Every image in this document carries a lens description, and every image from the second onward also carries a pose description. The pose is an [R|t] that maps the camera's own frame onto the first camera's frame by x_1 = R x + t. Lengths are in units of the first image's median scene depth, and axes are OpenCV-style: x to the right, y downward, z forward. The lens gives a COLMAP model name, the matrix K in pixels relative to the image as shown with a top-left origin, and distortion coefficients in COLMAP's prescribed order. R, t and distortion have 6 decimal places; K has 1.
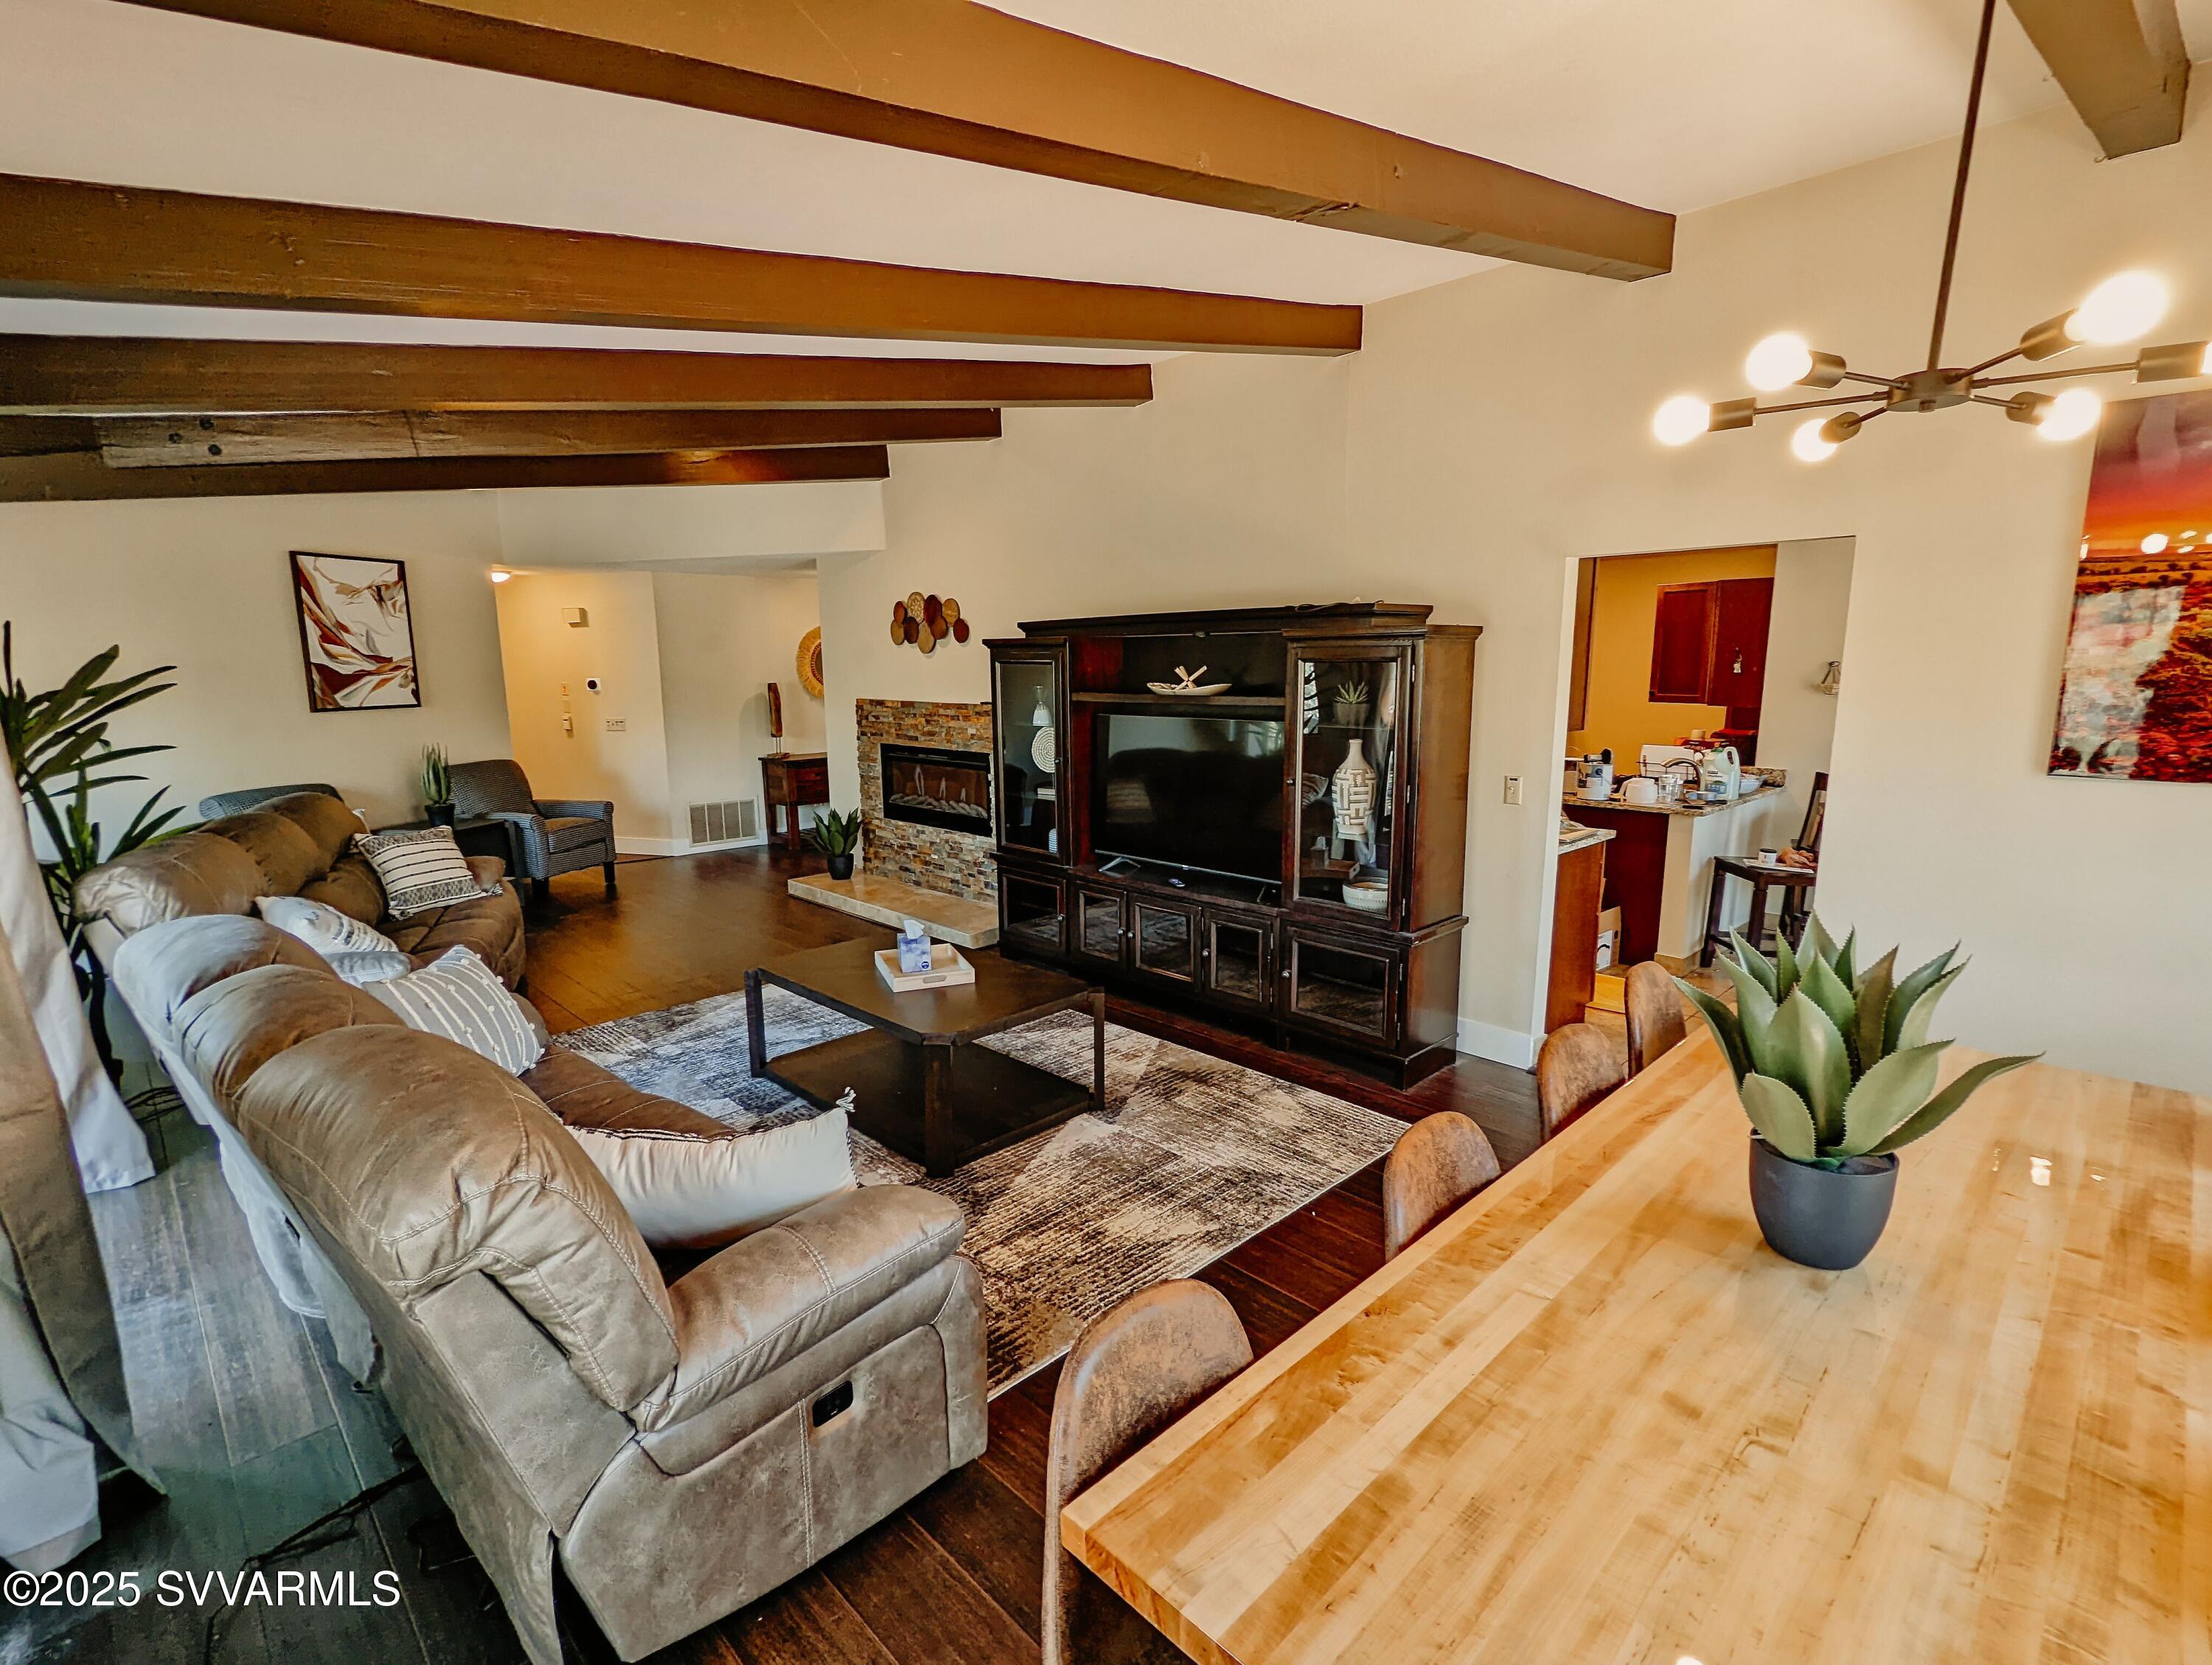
lens RADIAL K [[1054.9, 0, 1109.6], [0, 1054.9, 846.2], [0, 0, 1]] dist [-0.000777, -0.000799]
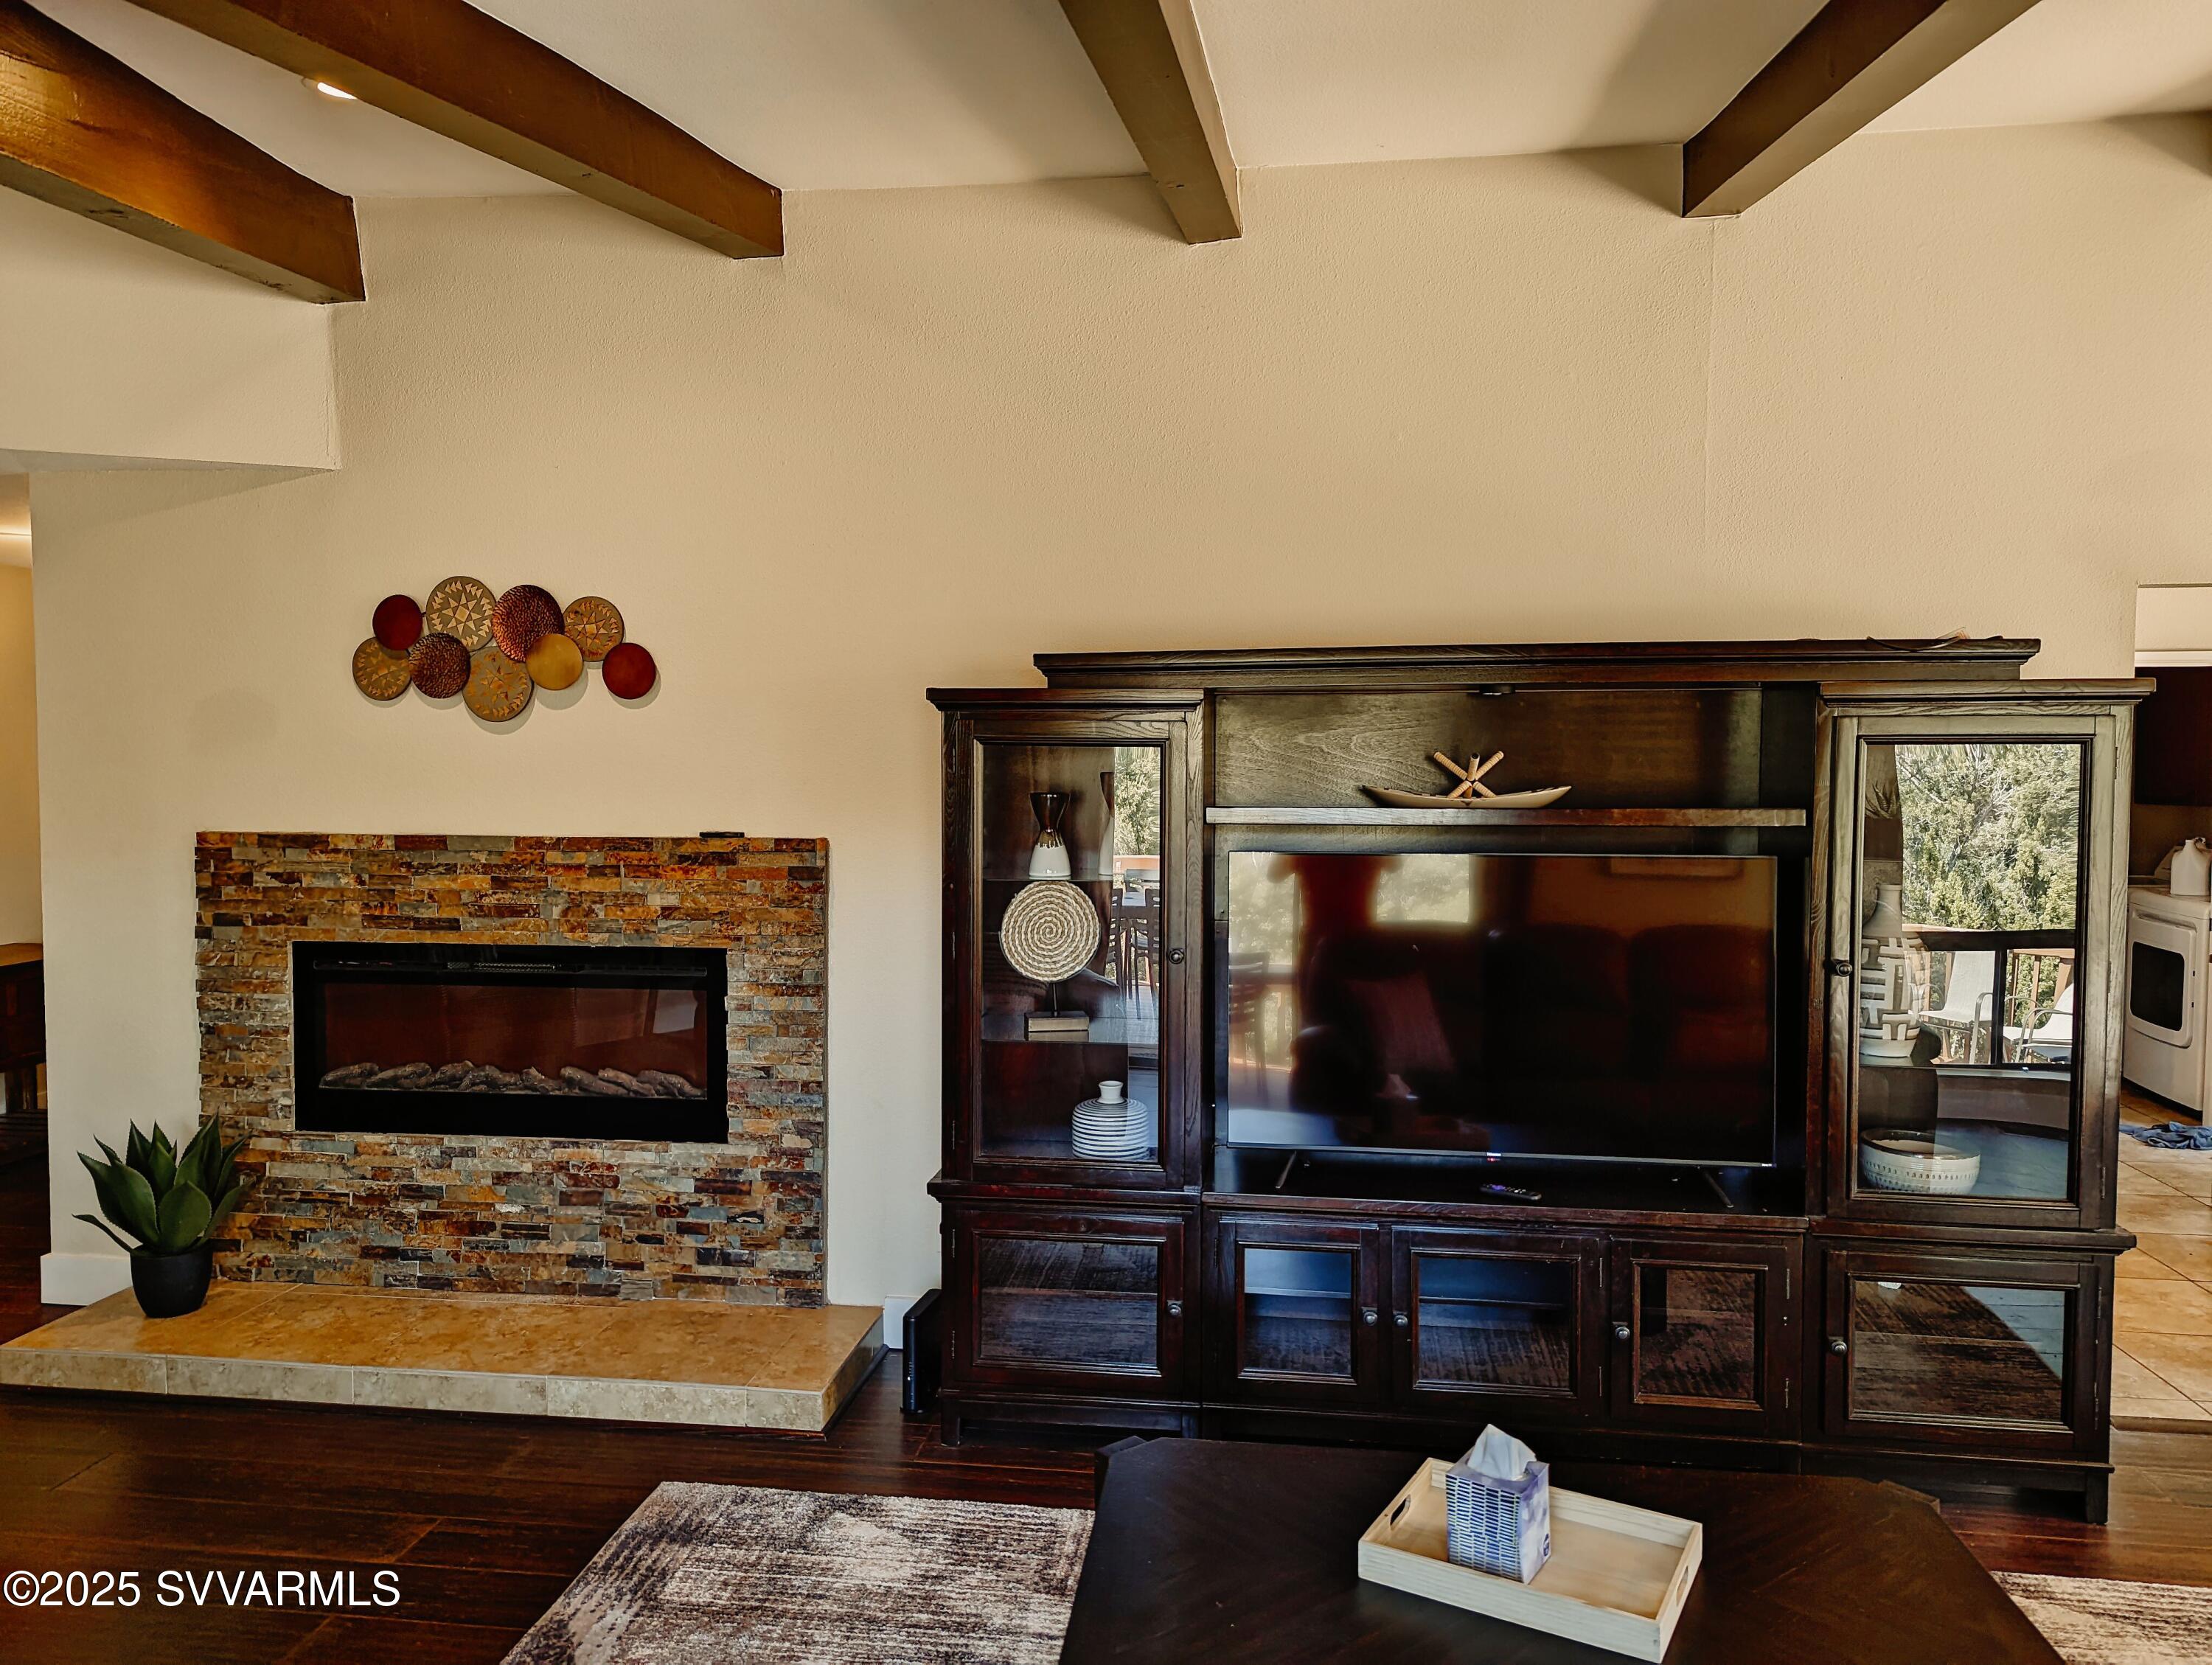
lens RADIAL K [[1571.7, 0, 1106.0], [0, 1571.7, 832.5], [0, 0, 1]] dist [0.054607, -0.001027]
pose [[0.792561, -0.022572, 0.609374, -0.358283], [0.100246, 0.990542, -0.093690, -0.054405], [-0.601496, 0.135342, 0.787328, 0.355934]]
